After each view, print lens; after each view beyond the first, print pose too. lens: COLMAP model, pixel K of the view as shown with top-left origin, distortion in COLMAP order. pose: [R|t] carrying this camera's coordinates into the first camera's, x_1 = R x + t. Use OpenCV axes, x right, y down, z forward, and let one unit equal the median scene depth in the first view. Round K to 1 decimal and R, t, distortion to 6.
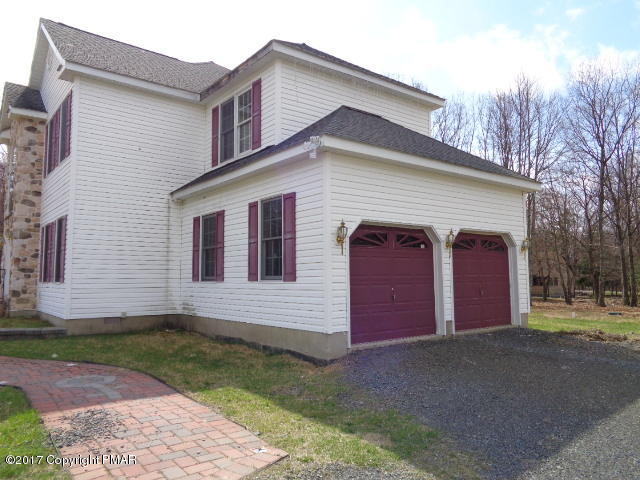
lens RADIAL K [[479.5, 0, 324.0], [0, 479.5, 238.7], [0, 0, 1]] dist [0.002835, -0.000706]
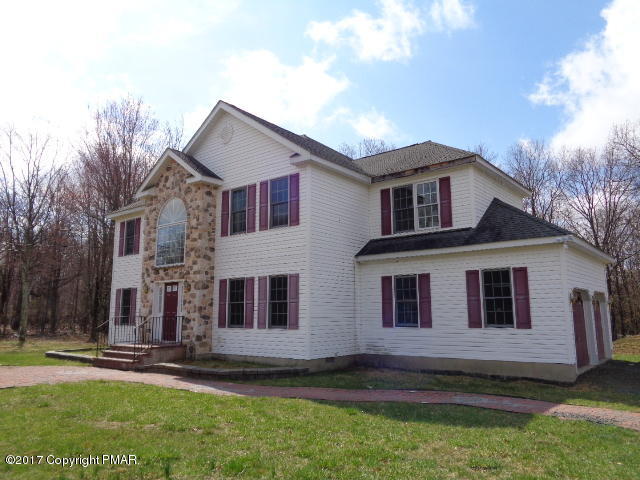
lens RADIAL K [[479.5, 0, 324.0], [0, 479.5, 238.7], [0, 0, 1]] dist [0.002835, -0.000706]
pose [[0.973542, 0.037149, 0.225470, -0.689263], [-0.018942, 0.996421, -0.082383, -0.035144], [-0.227724, 0.075932, 0.970761, -0.199147]]
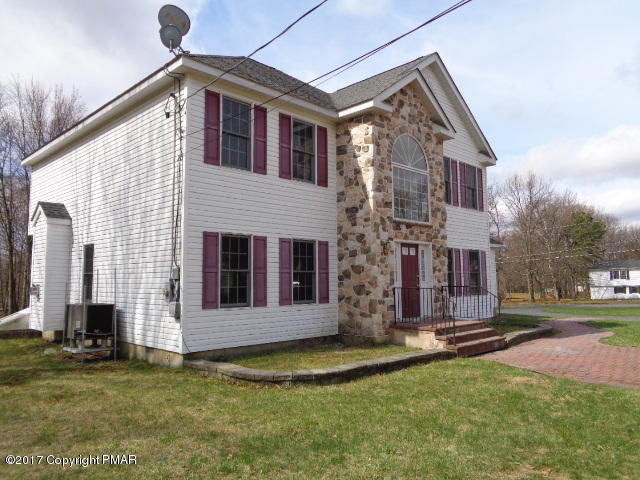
lens RADIAL K [[479.5, 0, 324.0], [0, 479.5, 238.7], [0, 0, 1]] dist [0.002835, -0.000706]
pose [[-0.125611, 0.098974, 0.987130, -1.827562], [-0.059803, 0.992446, -0.107117, 0.099163], [-0.990275, -0.072489, -0.118744, 1.554527]]
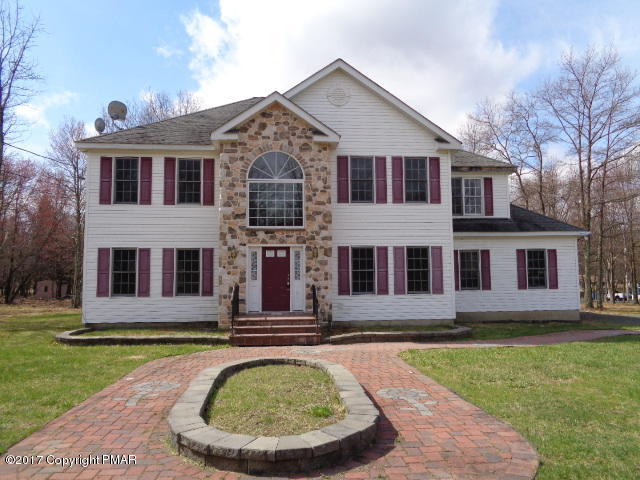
lens RADIAL K [[479.5, 0, 324.0], [0, 479.5, 238.7], [0, 0, 1]] dist [0.002835, -0.000706]
pose [[0.541883, 0.067807, 0.837714, -1.754106], [-0.057775, 0.997388, -0.043360, 0.009921], [-0.838466, -0.024903, 0.544385, 0.475100]]
